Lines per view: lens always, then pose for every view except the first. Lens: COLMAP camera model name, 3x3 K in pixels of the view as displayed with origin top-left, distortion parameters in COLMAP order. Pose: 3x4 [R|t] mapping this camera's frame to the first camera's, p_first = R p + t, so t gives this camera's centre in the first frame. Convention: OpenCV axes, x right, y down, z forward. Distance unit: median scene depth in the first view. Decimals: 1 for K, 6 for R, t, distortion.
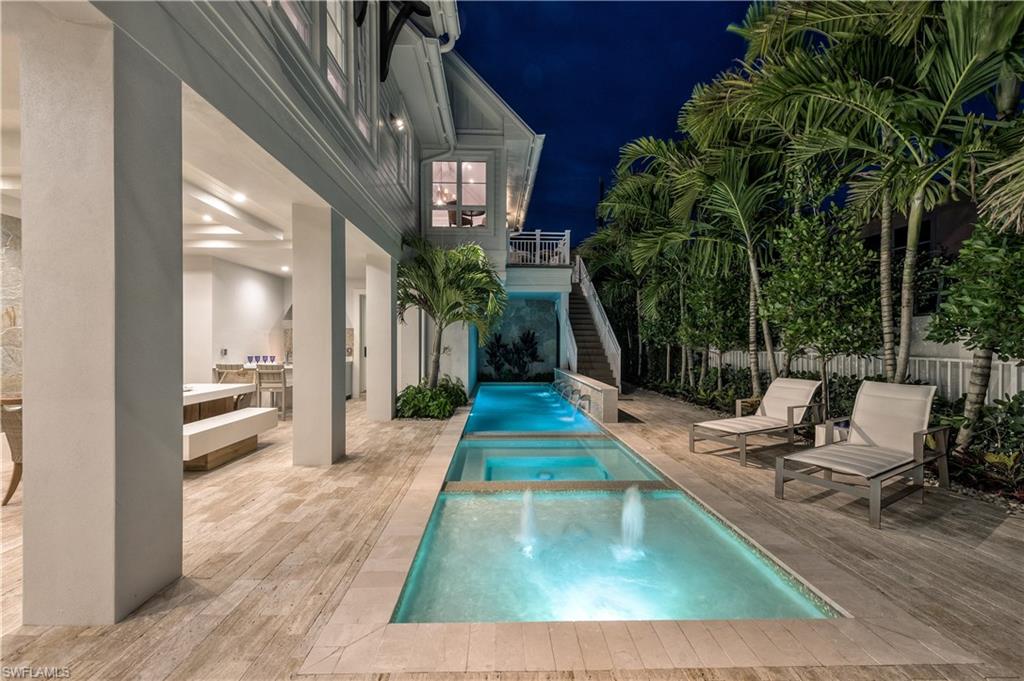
lens RADIAL K [[406.5, 0, 508.2], [0, 406.5, 344.5], [0, 0, 1]] dist [0.010627, -0.000219]
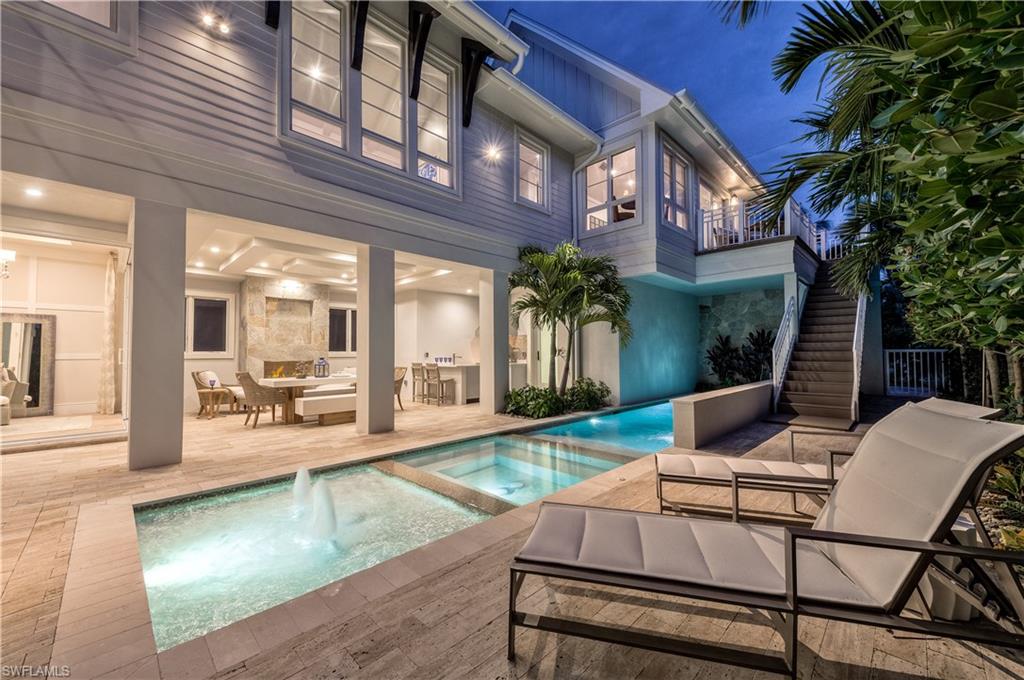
lens RADIAL K [[398.3, 0, 512.4], [0, 398.3, 342.1], [0, 0, 1]] dist [0.010259, -0.000177]
pose [[0.690321, -0.028424, -0.722945, 0.499278], [0.006711, 0.999437, -0.032887, 0.021219], [0.723472, 0.017851, 0.690123, 0.245661]]
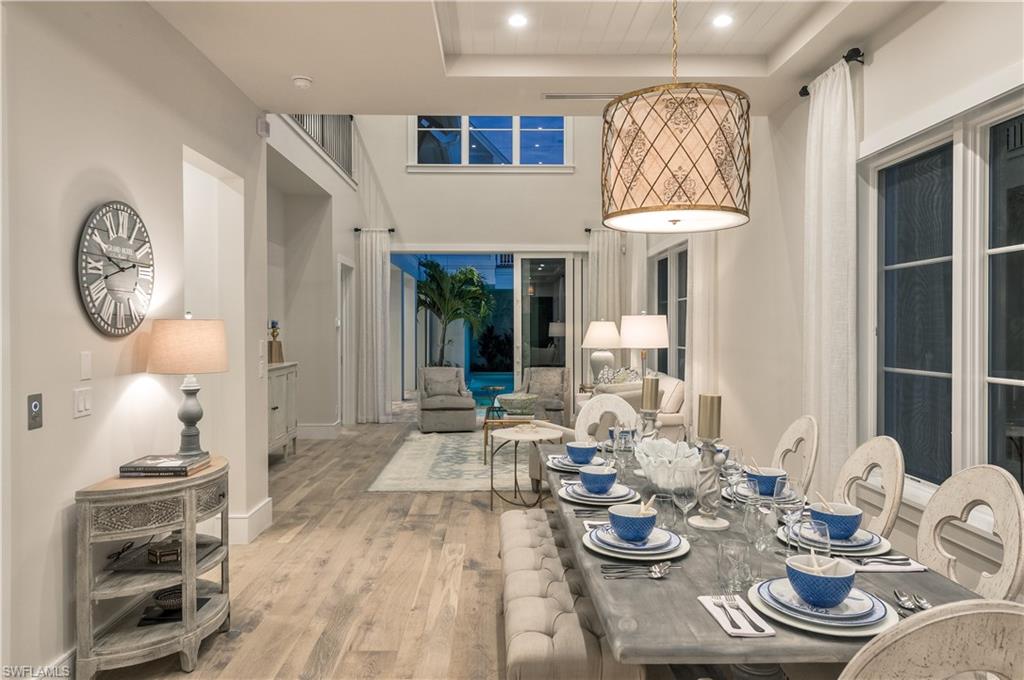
lens RADIAL K [[670.0, 0, 516.8], [0, 670.0, 332.9], [0, 0, 1]] dist [0.006130, 0.001998]
pose [[0.999975, -0.003573, 0.006073, 0.059405], [0.003560, 0.999992, 0.002051, -0.020263], [-0.006080, -0.002030, 0.999979, -1.284622]]
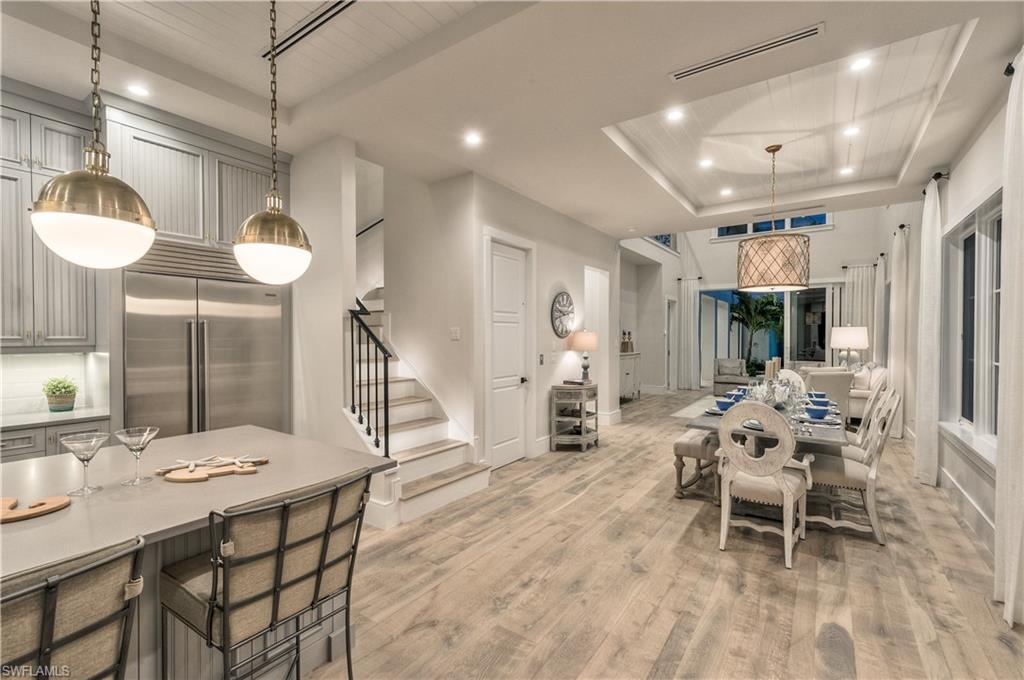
lens RADIAL K [[448.0, 0, 512.0], [0, 448.0, 340.0], [0, 0, 1]] dist [0.015804, 0.000038]
pose [[0.802942, 0.005450, -0.596033, 0.216443], [-0.002734, 0.999981, 0.005460, -0.017739], [0.596051, -0.002755, 0.802942, -1.559845]]
